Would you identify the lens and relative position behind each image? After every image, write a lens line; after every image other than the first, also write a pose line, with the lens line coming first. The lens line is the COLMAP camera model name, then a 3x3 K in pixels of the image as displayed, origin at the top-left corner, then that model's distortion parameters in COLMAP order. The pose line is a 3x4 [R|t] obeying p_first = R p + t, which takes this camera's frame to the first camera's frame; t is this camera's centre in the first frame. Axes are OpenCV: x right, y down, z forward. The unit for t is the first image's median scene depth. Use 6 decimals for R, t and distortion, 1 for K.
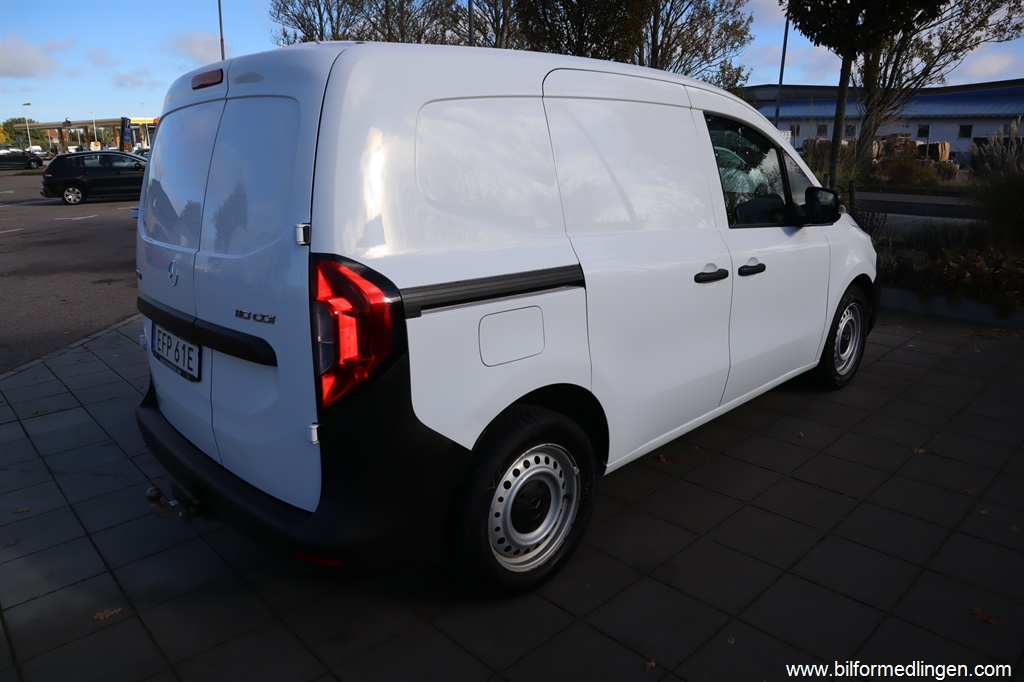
lens RADIAL K [[707.2, 0, 510.0], [0, 707.2, 336.9], [0, 0, 1]] dist [-0.146214, 0.101658]
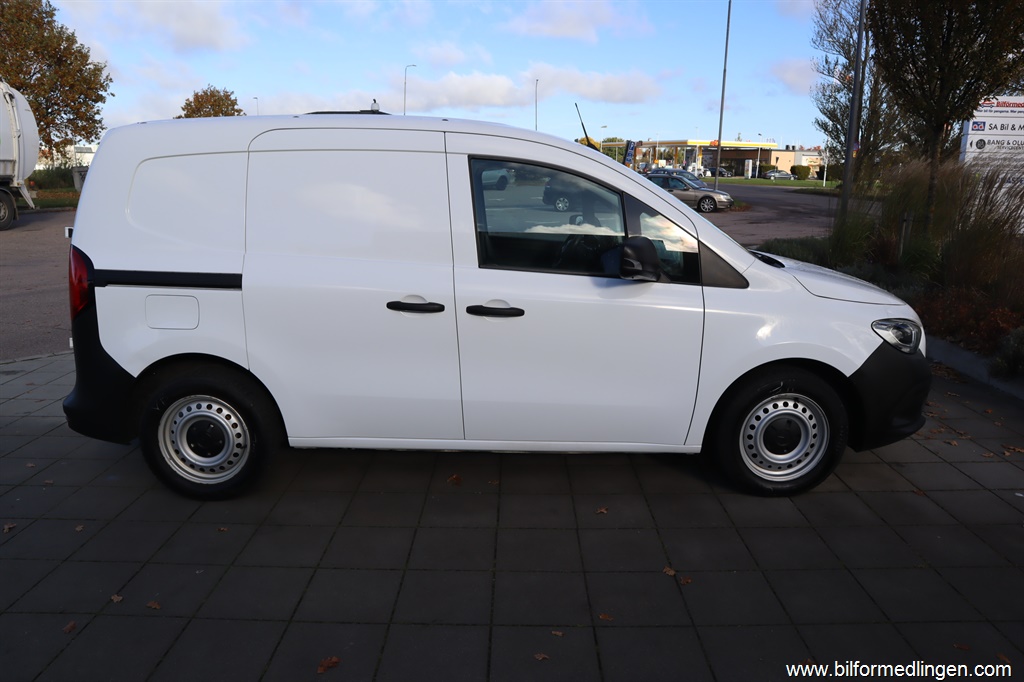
lens RADIAL K [[707.2, 0, 510.0], [0, 707.2, 336.9], [0, 0, 1]] dist [-0.146214, 0.101658]
pose [[0.728551, 0.177873, -0.661495, 1.035885], [-0.200581, 0.978765, 0.042272, -0.107867], [0.654967, 0.101886, 0.748758, 0.260485]]
